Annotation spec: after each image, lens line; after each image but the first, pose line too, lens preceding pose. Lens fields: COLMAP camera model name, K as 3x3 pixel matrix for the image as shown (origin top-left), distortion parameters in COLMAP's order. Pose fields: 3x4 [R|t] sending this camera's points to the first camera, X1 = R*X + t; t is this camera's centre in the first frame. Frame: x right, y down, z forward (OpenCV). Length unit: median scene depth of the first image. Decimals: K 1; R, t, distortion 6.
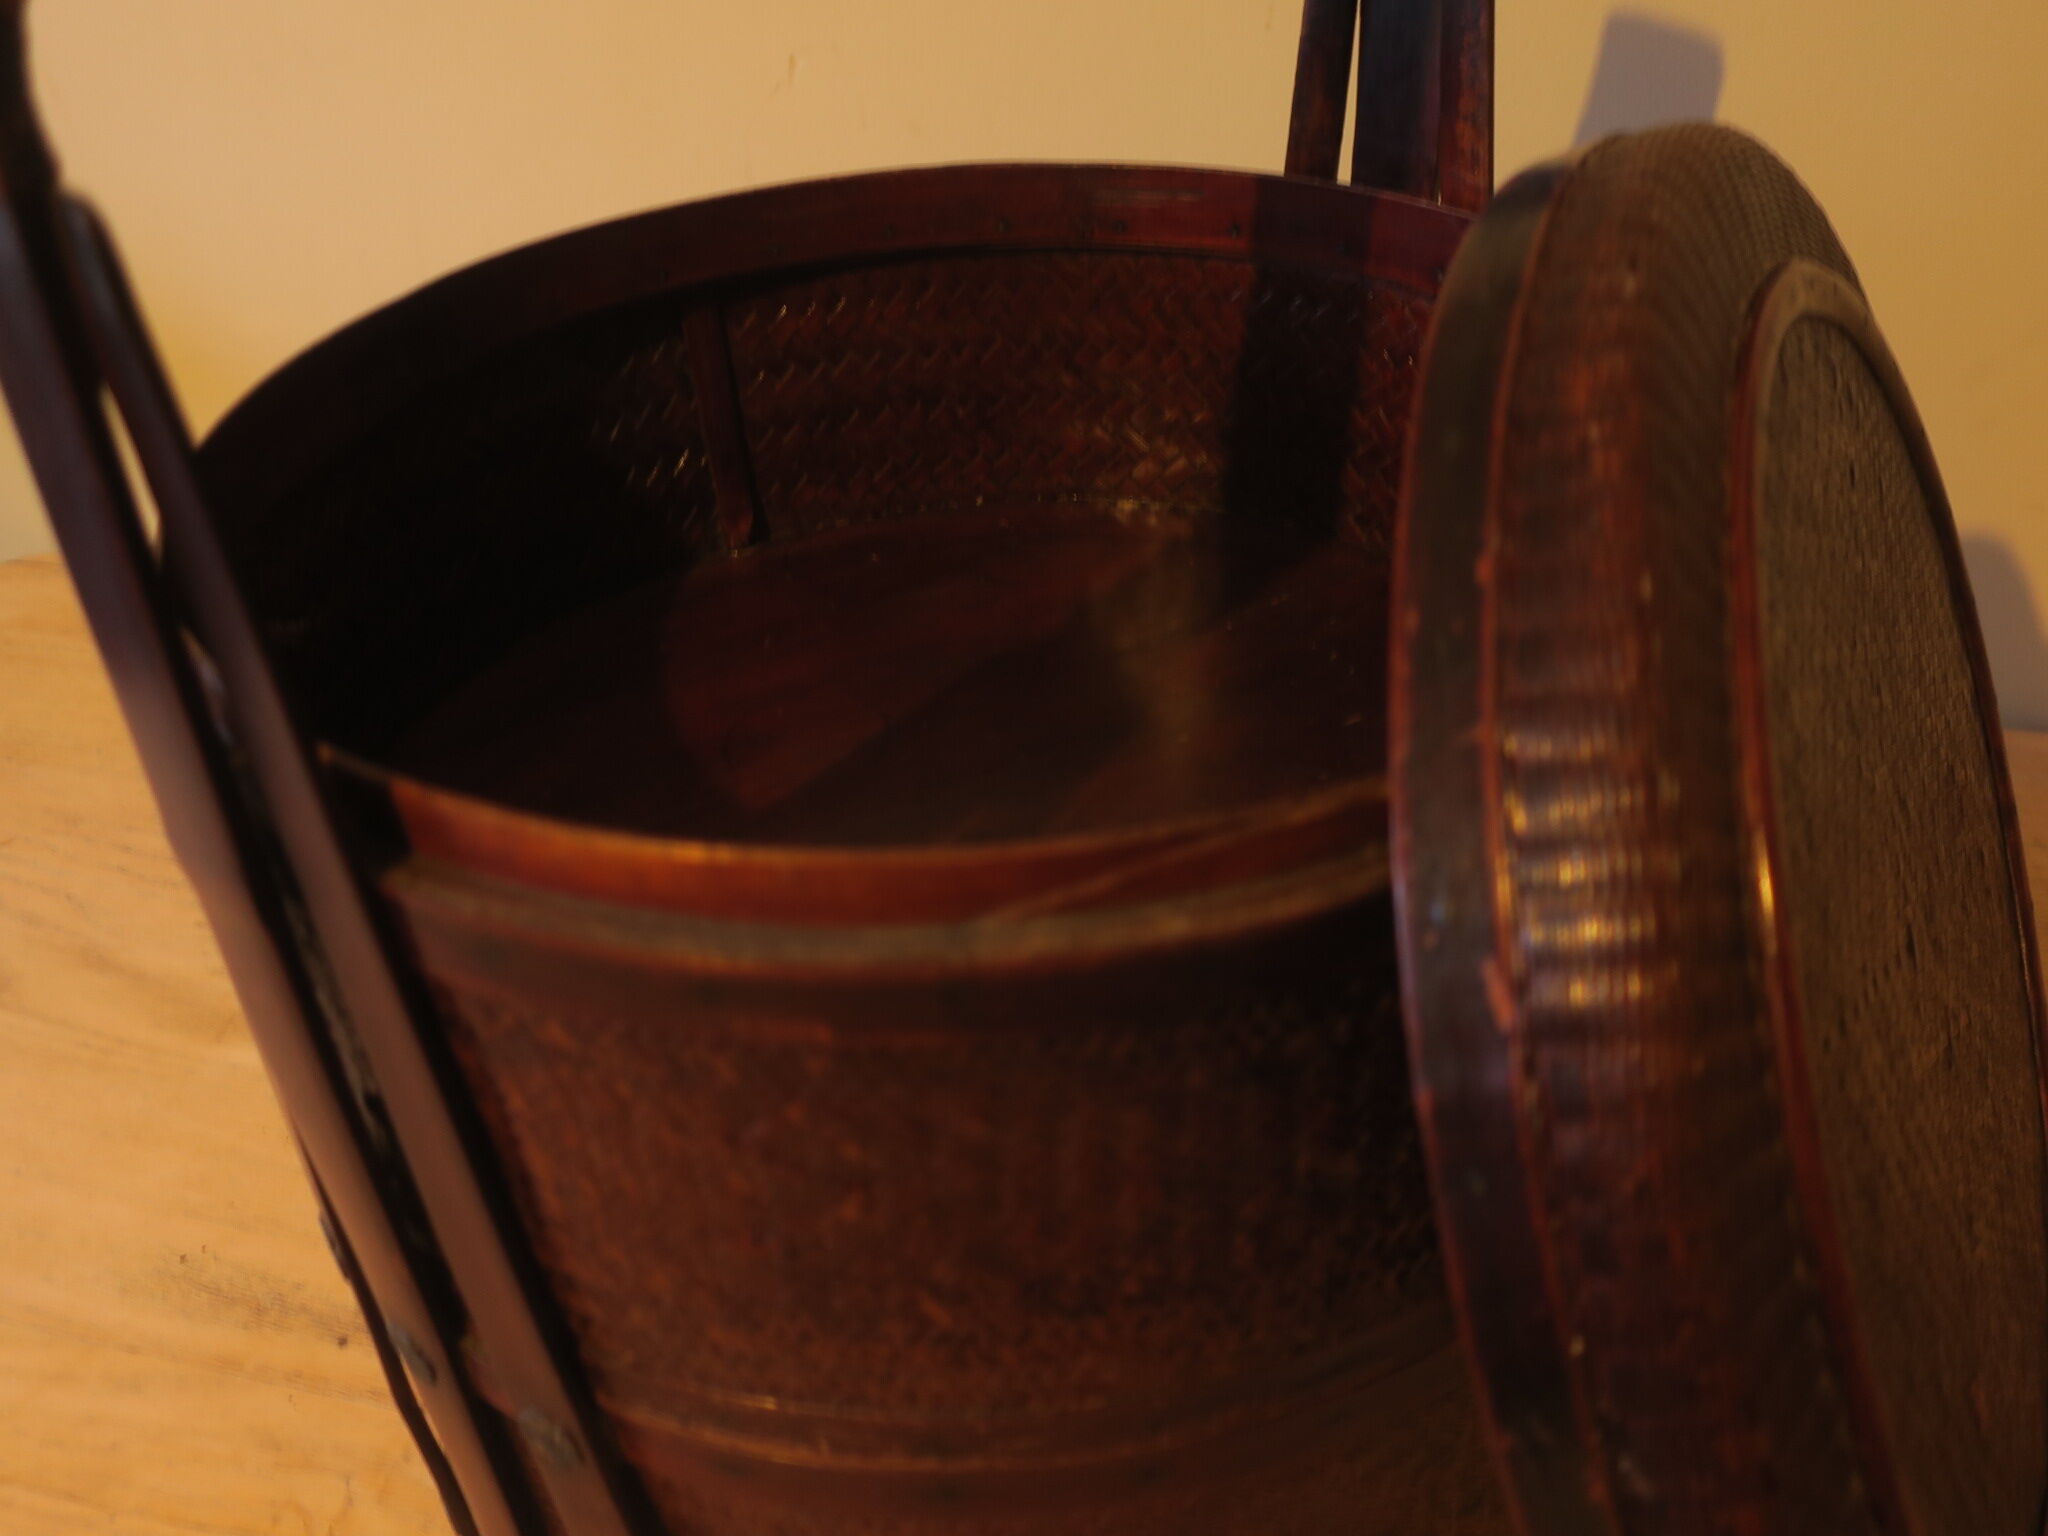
lens RADIAL K [[1874.8, 0, 1024.0], [0, 1874.8, 768.0], [0, 0, 1]] dist [-0.172391, 0.002992]
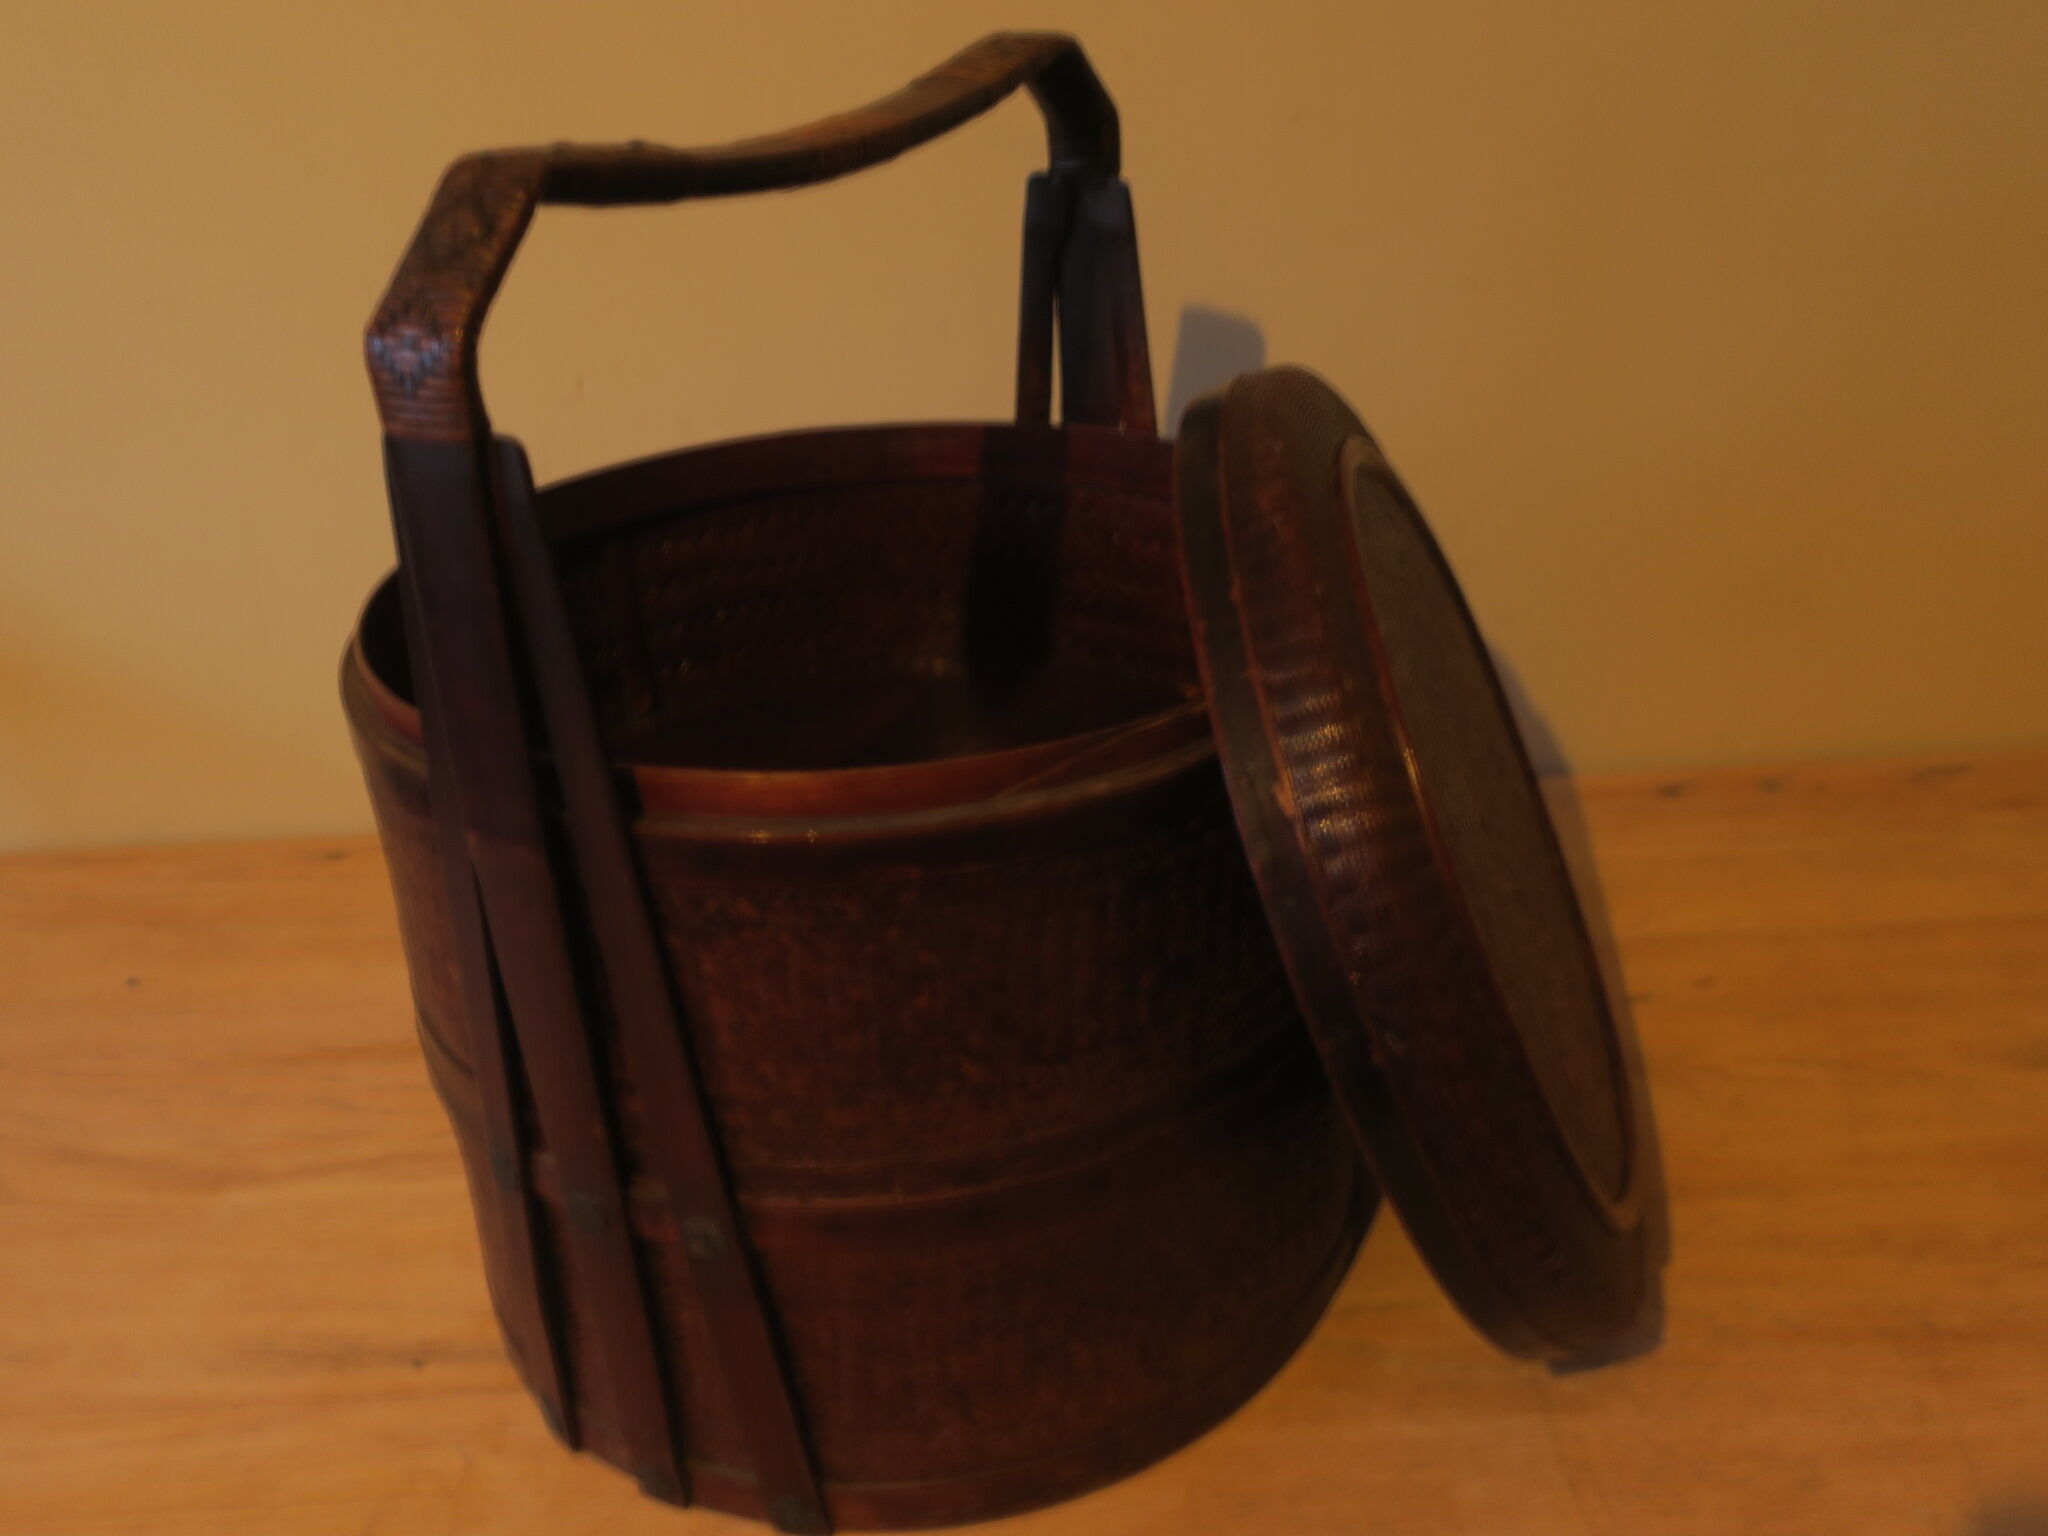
lens RADIAL K [[1871.1, 0, 1032.9], [0, 1871.1, 819.7], [0, 0, 1]] dist [-0.167848, -0.000473]
pose [[0.964491, -0.097556, 0.245439, -0.381454], [0.131588, 0.983227, -0.126287, 0.292638], [-0.229003, 0.154099, 0.961151, -0.644040]]
